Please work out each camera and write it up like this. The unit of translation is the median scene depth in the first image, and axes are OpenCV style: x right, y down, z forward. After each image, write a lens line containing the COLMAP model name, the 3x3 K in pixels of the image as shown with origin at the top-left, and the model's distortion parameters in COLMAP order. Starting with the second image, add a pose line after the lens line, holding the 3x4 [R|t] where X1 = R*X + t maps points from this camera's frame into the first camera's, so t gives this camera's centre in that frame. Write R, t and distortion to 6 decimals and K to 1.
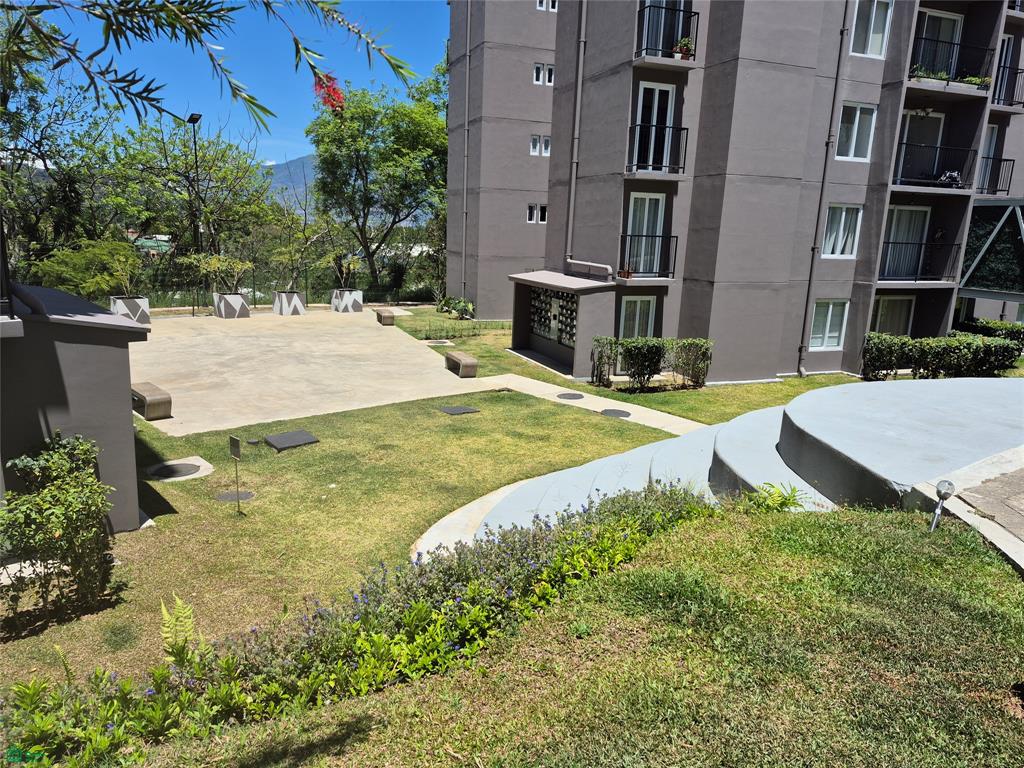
lens RADIAL K [[726.4, 0, 512.2], [0, 726.4, 377.8], [0, 0, 1]] dist [-0.001145, -0.002142]
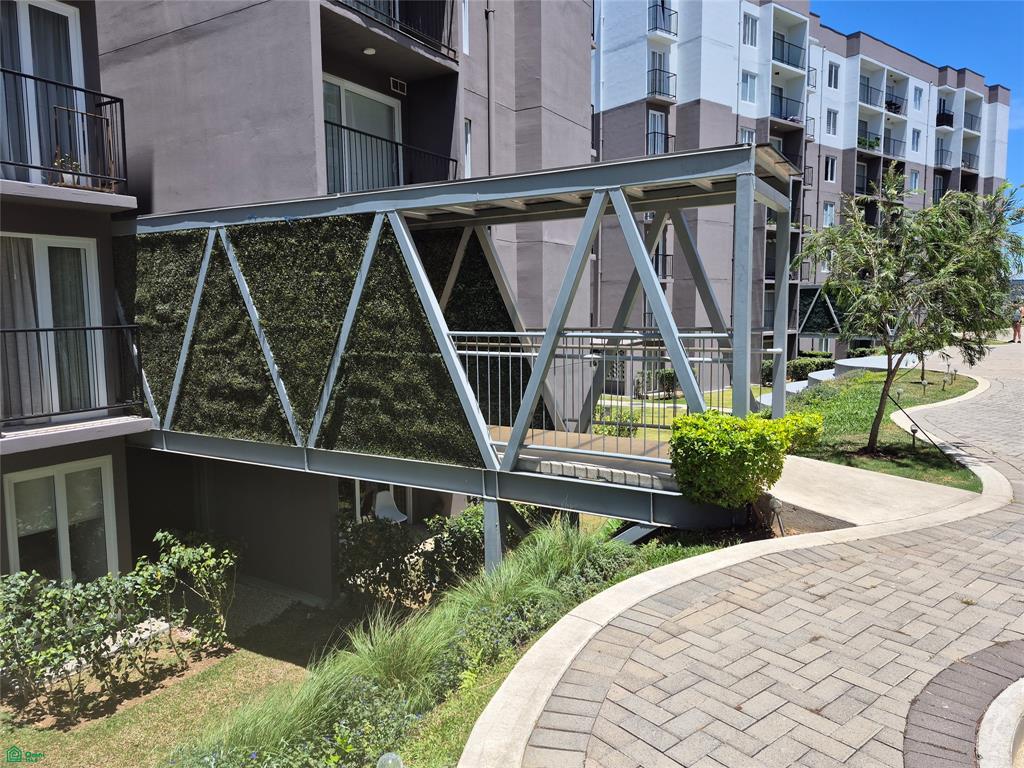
lens RADIAL K [[726.4, 0, 512.2], [0, 726.4, 377.8], [0, 0, 1]] dist [-0.001145, -0.002142]
pose [[0.951648, -0.074407, 0.298042, -0.669436], [0.102582, 0.991501, -0.080013, 0.065478], [-0.289555, 0.106718, 0.951194, -0.560706]]
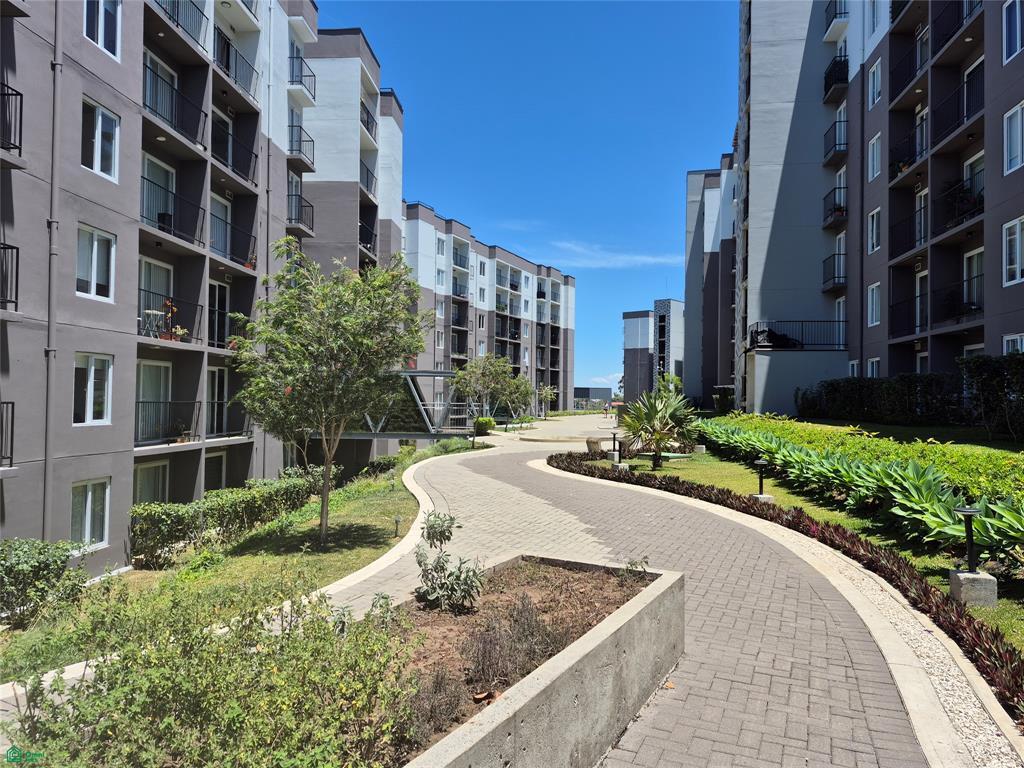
lens RADIAL K [[726.4, 0, 512.2], [0, 726.4, 377.8], [0, 0, 1]] dist [-0.001145, -0.002142]
pose [[0.712764, -0.006287, 0.701376, -1.357074], [0.155400, 0.976524, -0.149170, 0.188990], [-0.683973, 0.215317, 0.697008, -1.258017]]
